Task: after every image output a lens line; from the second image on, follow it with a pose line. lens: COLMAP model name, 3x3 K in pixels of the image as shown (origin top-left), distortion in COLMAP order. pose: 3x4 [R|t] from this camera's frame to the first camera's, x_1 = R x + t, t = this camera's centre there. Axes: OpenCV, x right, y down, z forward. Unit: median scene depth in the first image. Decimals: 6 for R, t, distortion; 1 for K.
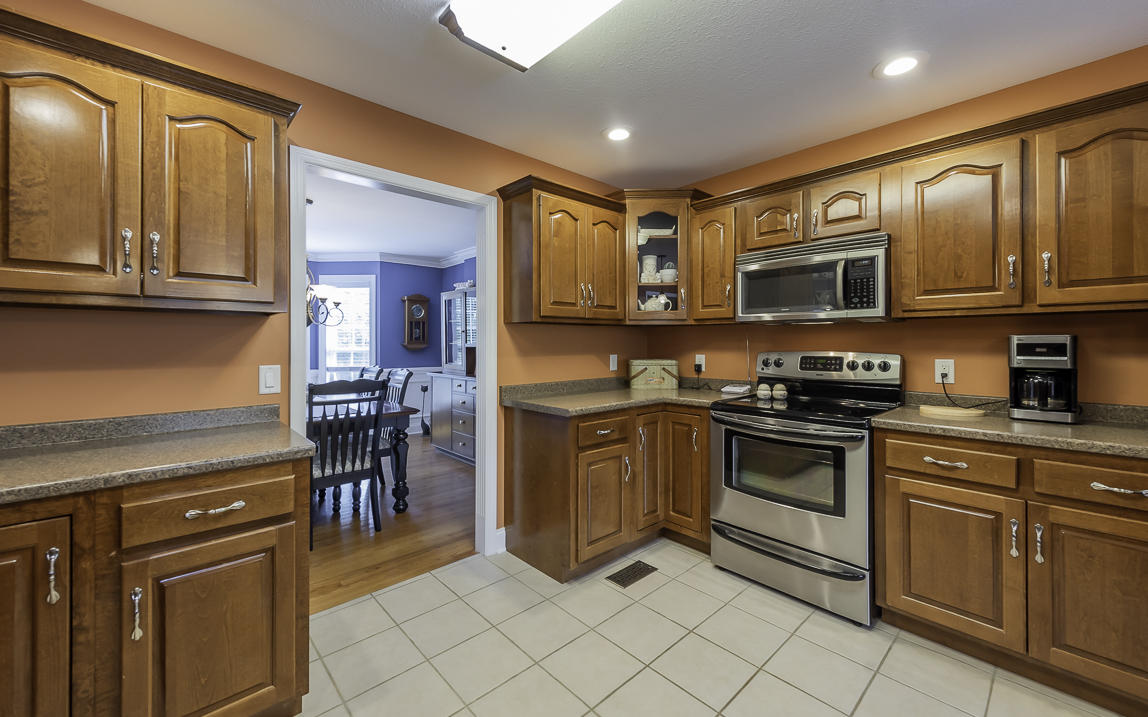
lens RADIAL K [[448.2, 0, 576.9], [0, 448.2, 341.2], [0, 0, 1]] dist [-0.000757, -0.000251]
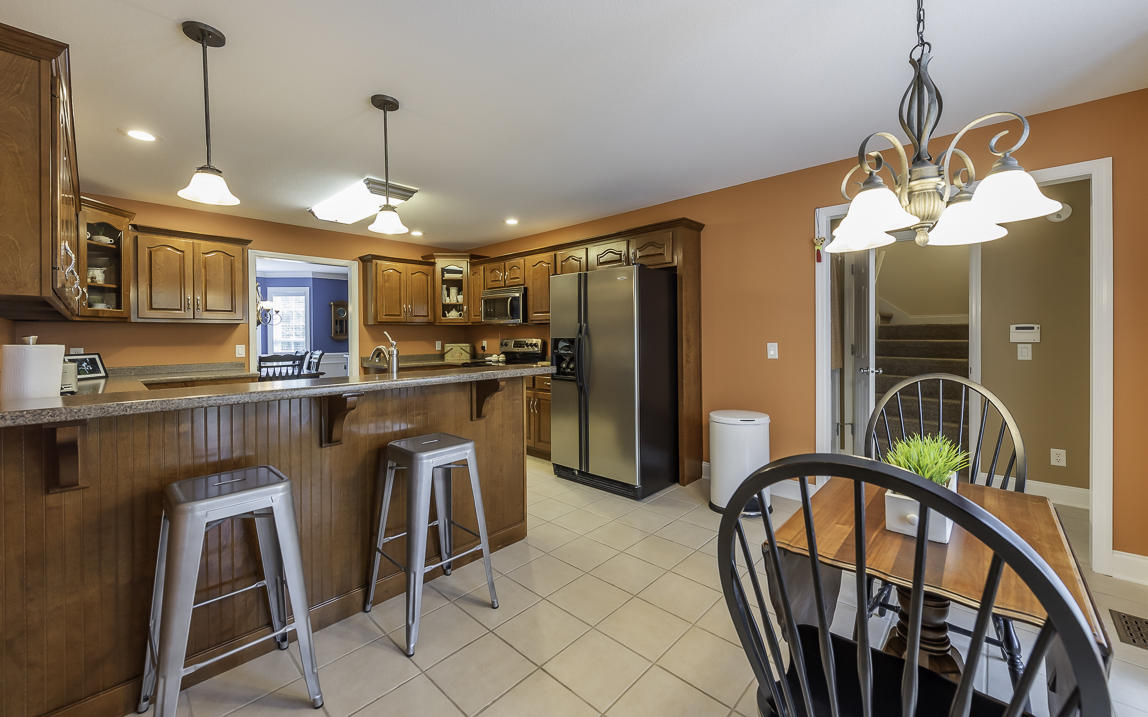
lens RADIAL K [[441.2, 0, 578.8], [0, 441.2, 334.5], [0, 0, 1]] dist [-0.000042, -0.000080]
pose [[0.996519, -0.005033, 0.083218, 0.743346], [0.004630, 0.999977, 0.005035, -0.004484], [-0.083242, -0.004632, 0.996519, -1.212653]]
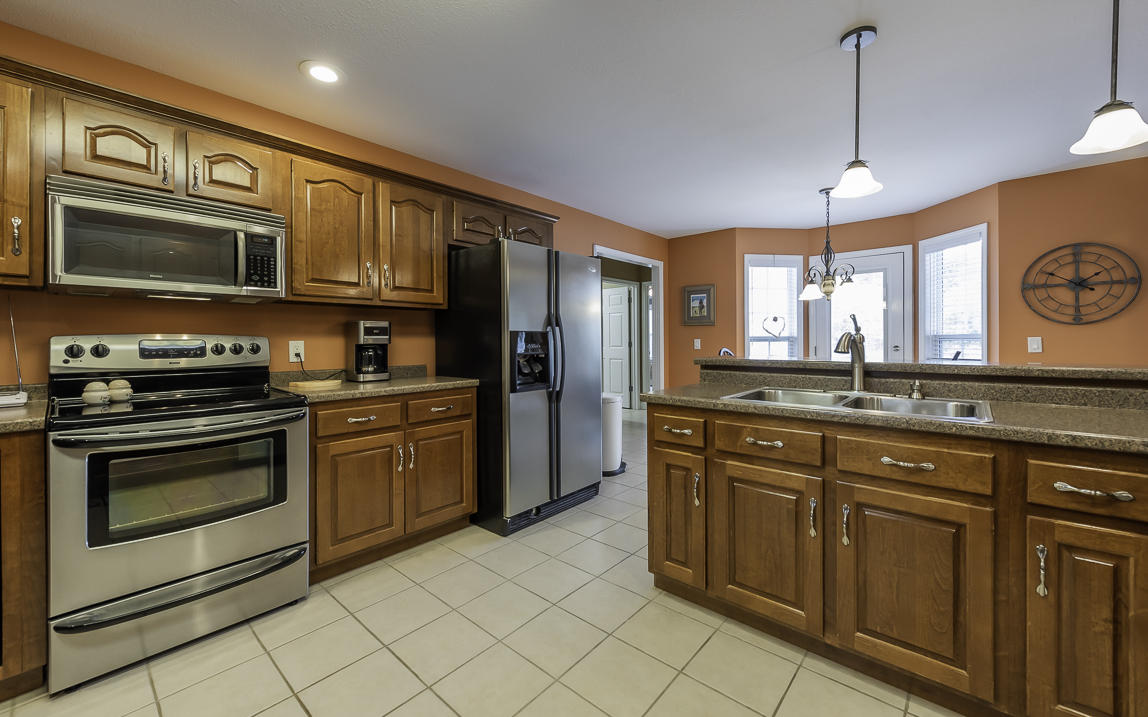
lens RADIAL K [[448.2, 0, 576.9], [0, 448.2, 341.2], [0, 0, 1]] dist [-0.000757, -0.000251]
pose [[-0.110407, -0.002718, 0.993883, -0.383448], [-0.000128, 0.999996, 0.002721, 0.038405], [-0.993886, 0.000173, -0.110407, 0.423041]]
